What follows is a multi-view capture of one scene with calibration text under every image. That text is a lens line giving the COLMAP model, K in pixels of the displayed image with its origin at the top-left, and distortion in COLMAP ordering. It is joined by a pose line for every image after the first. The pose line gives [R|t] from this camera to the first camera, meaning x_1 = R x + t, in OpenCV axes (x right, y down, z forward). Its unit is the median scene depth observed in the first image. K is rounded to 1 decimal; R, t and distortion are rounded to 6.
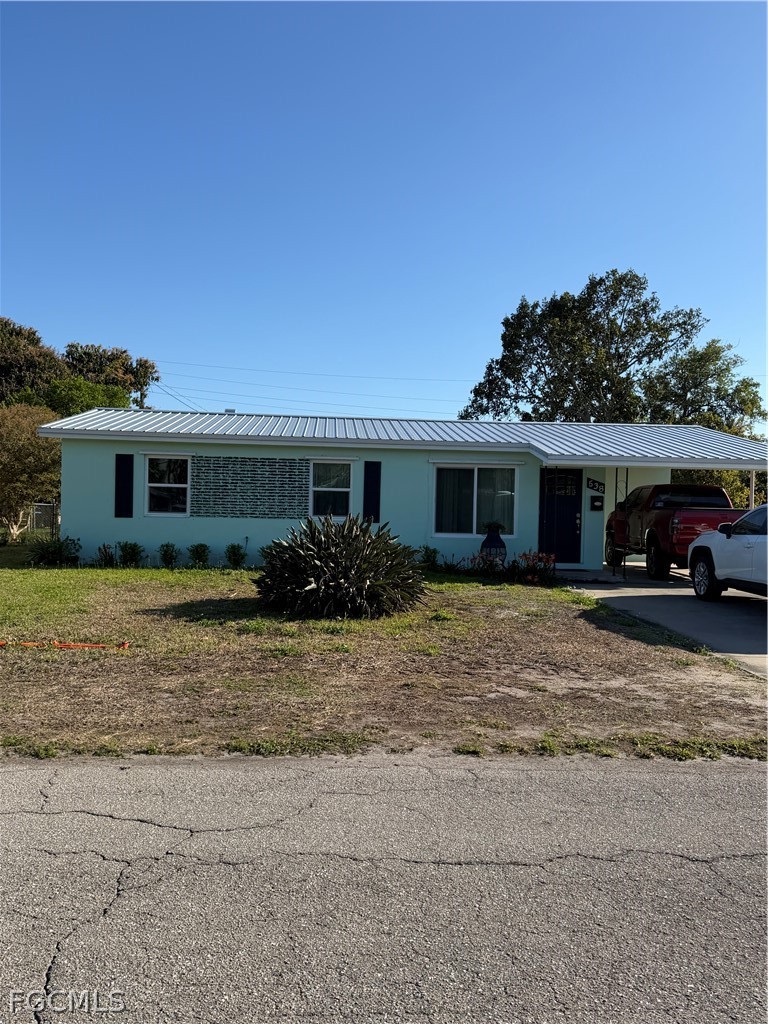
lens RADIAL K [[867.3, 0, 384.0], [0, 867.3, 512.0], [0, 0, 1]] dist [0.185376, -0.000881]
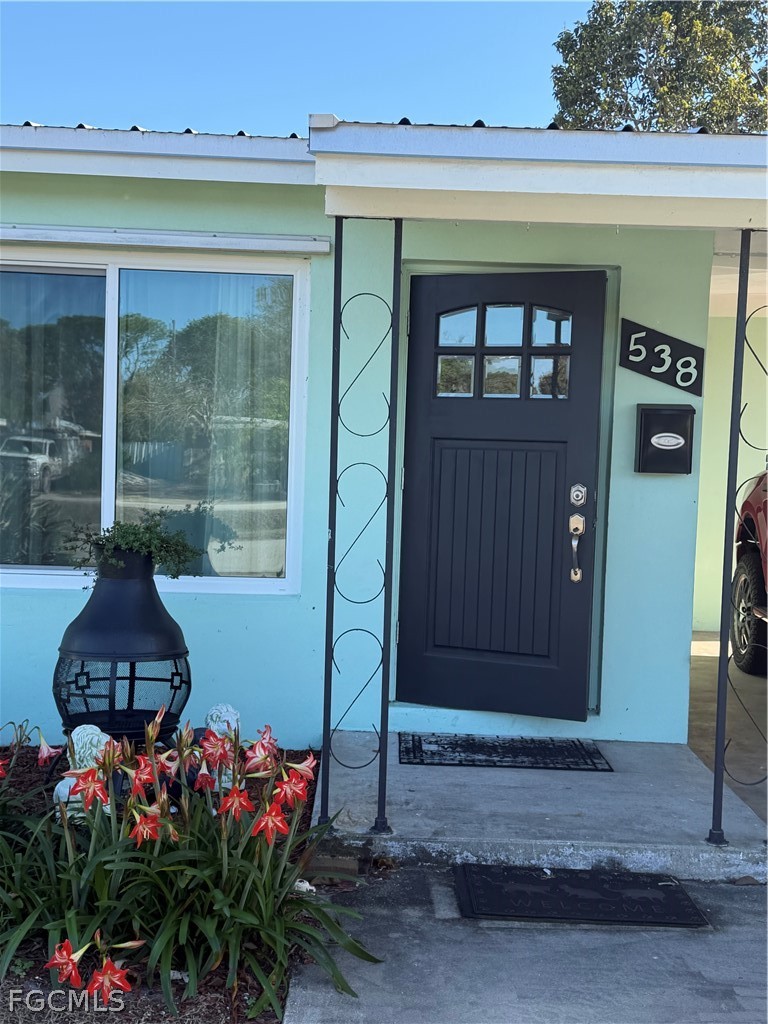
lens RADIAL K [[1452.2, 0, 384.0], [0, 1452.2, 512.0], [0, 0, 1]] dist [-0.027849, -0.061858]
pose [[0.999140, 0.014886, -0.038698, 0.189386], [-0.013968, 0.999617, 0.023888, 0.000374], [0.039038, -0.023327, 0.998965, 0.646763]]
